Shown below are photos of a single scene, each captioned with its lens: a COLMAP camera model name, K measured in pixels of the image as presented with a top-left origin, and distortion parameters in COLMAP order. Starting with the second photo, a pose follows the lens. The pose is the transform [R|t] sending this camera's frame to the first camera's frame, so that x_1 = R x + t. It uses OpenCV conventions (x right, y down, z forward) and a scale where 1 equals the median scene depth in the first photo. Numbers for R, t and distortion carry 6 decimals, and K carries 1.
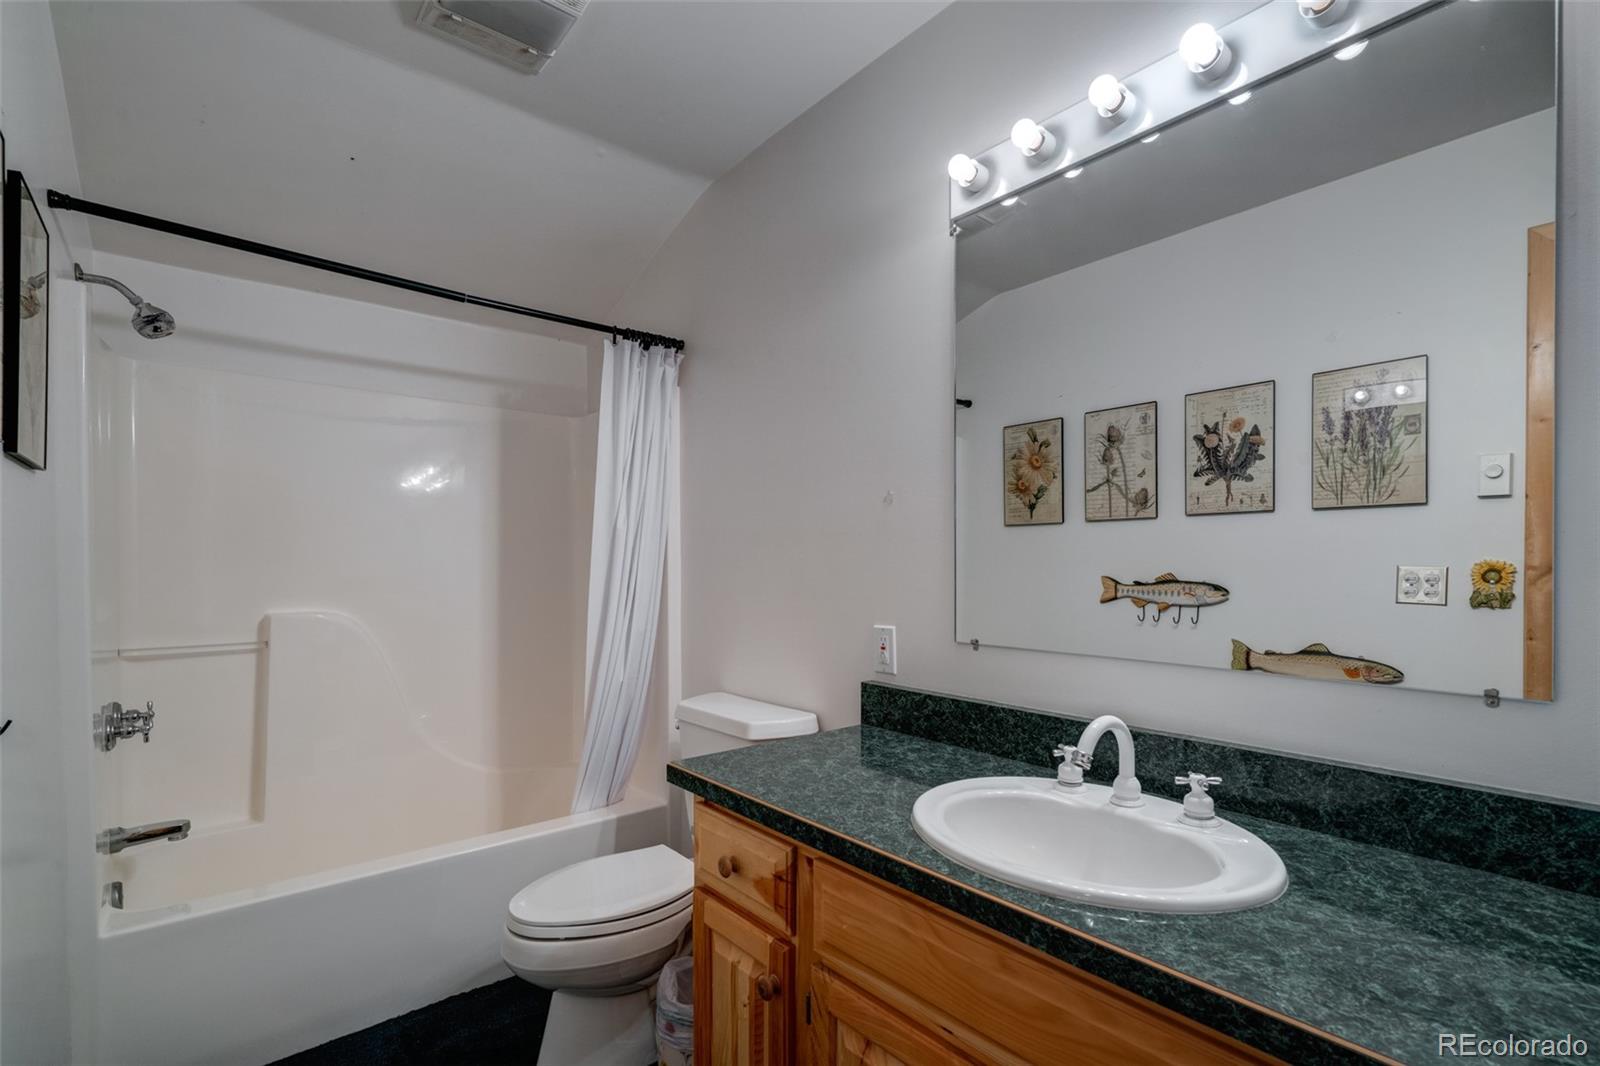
lens RADIAL K [[735.4, 0, 800.8], [0, 735.4, 576.3], [0, 0, 1]] dist [-0.000007, 0.000032]
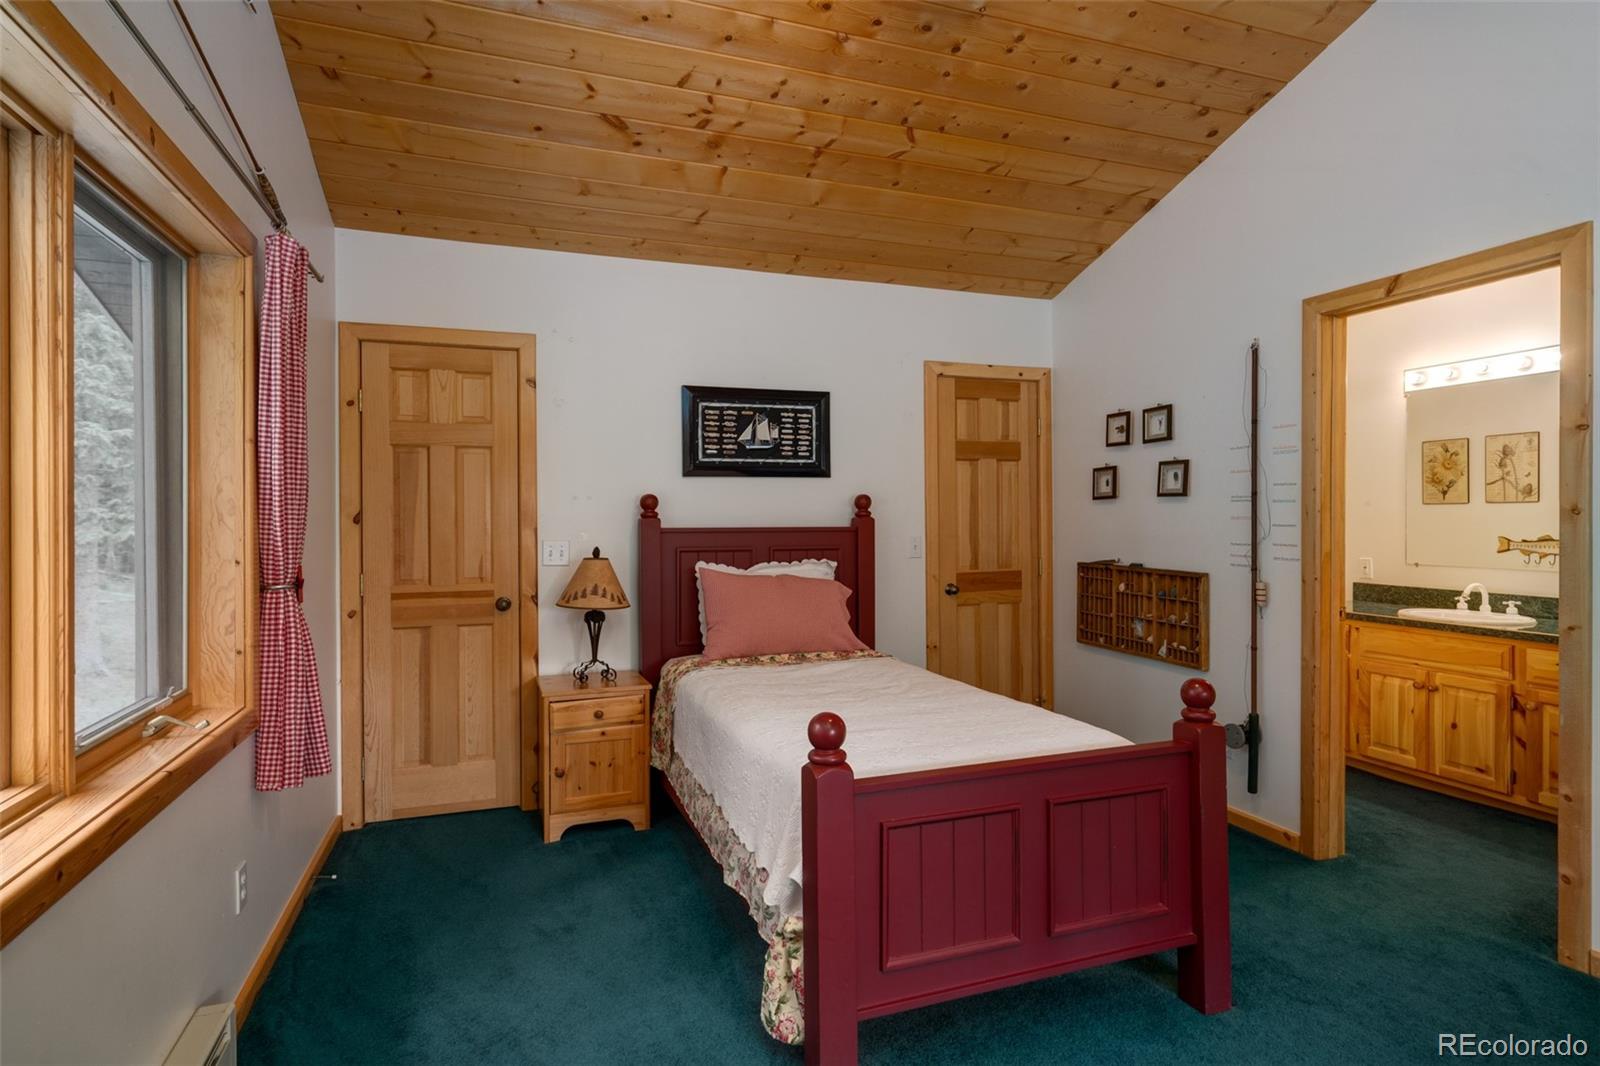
lens RADIAL K [[827.8, 0, 800.0], [0, 827.8, 533.0], [0, 0, 1]] dist [0.038701, 0.000210]
pose [[0.941678, 0.004064, -0.336491, -0.422109], [-0.002984, 0.999989, 0.003728, -0.010373], [0.336503, -0.002506, 0.941679, -1.319675]]
